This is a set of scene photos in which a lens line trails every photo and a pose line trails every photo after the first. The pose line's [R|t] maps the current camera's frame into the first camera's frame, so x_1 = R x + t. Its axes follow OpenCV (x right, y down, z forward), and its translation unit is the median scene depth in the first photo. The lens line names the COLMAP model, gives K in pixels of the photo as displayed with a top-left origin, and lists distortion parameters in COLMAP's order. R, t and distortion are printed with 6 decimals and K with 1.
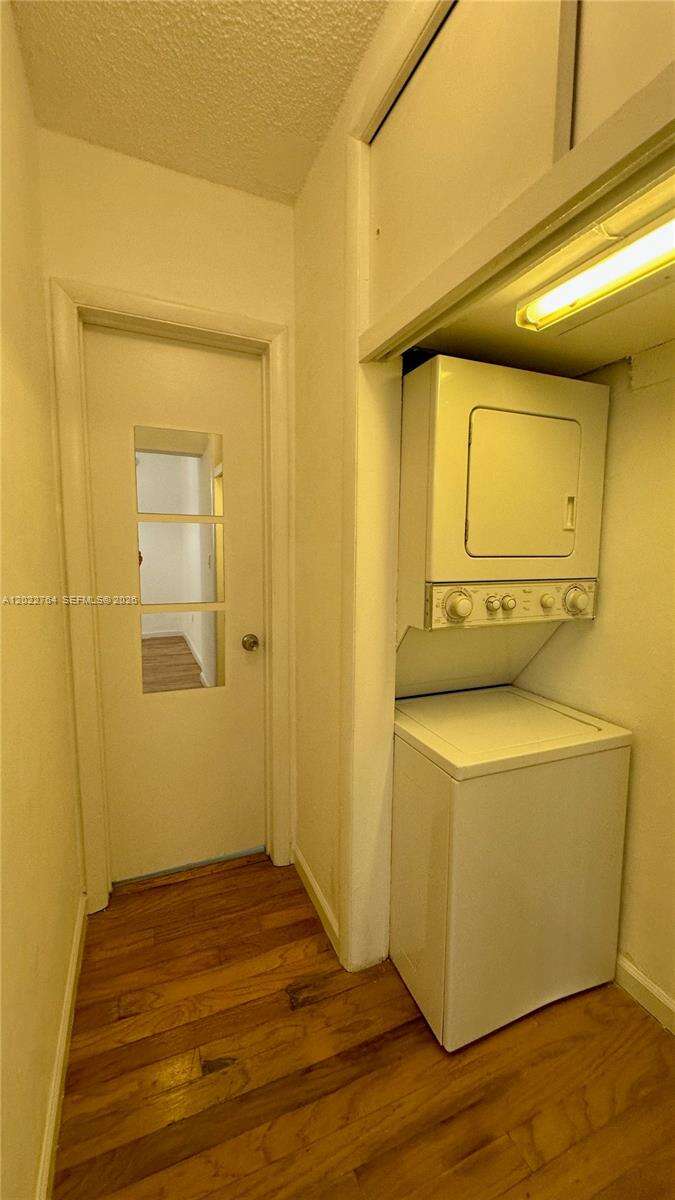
lens RADIAL K [[476.4, 0, 340.5], [0, 476.4, 599.7], [0, 0, 1]] dist [-0.001698, 0.000019]
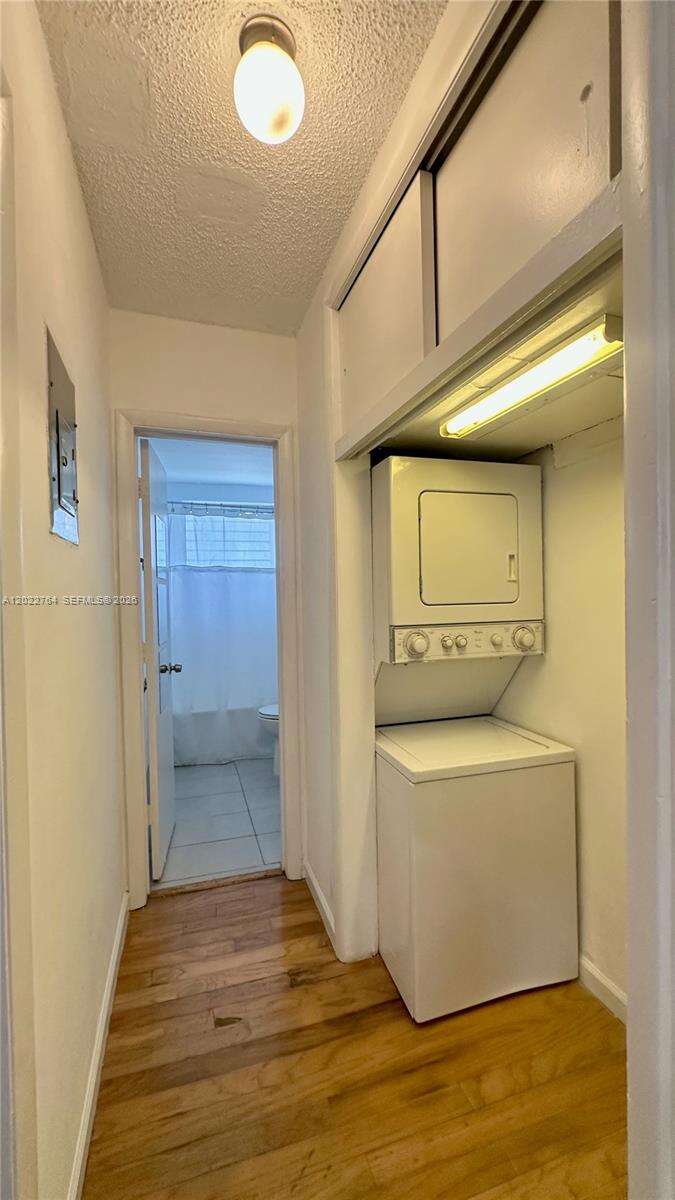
lens RADIAL K [[482.8, 0, 339.8], [0, 482.8, 600.1], [0, 0, 1]] dist [-0.001675, 0.000154]
pose [[0.995351, -0.026336, -0.092640, 0.156118], [0.017183, 0.995015, -0.098239, 0.017136], [0.094766, 0.096190, 0.990842, -0.277945]]
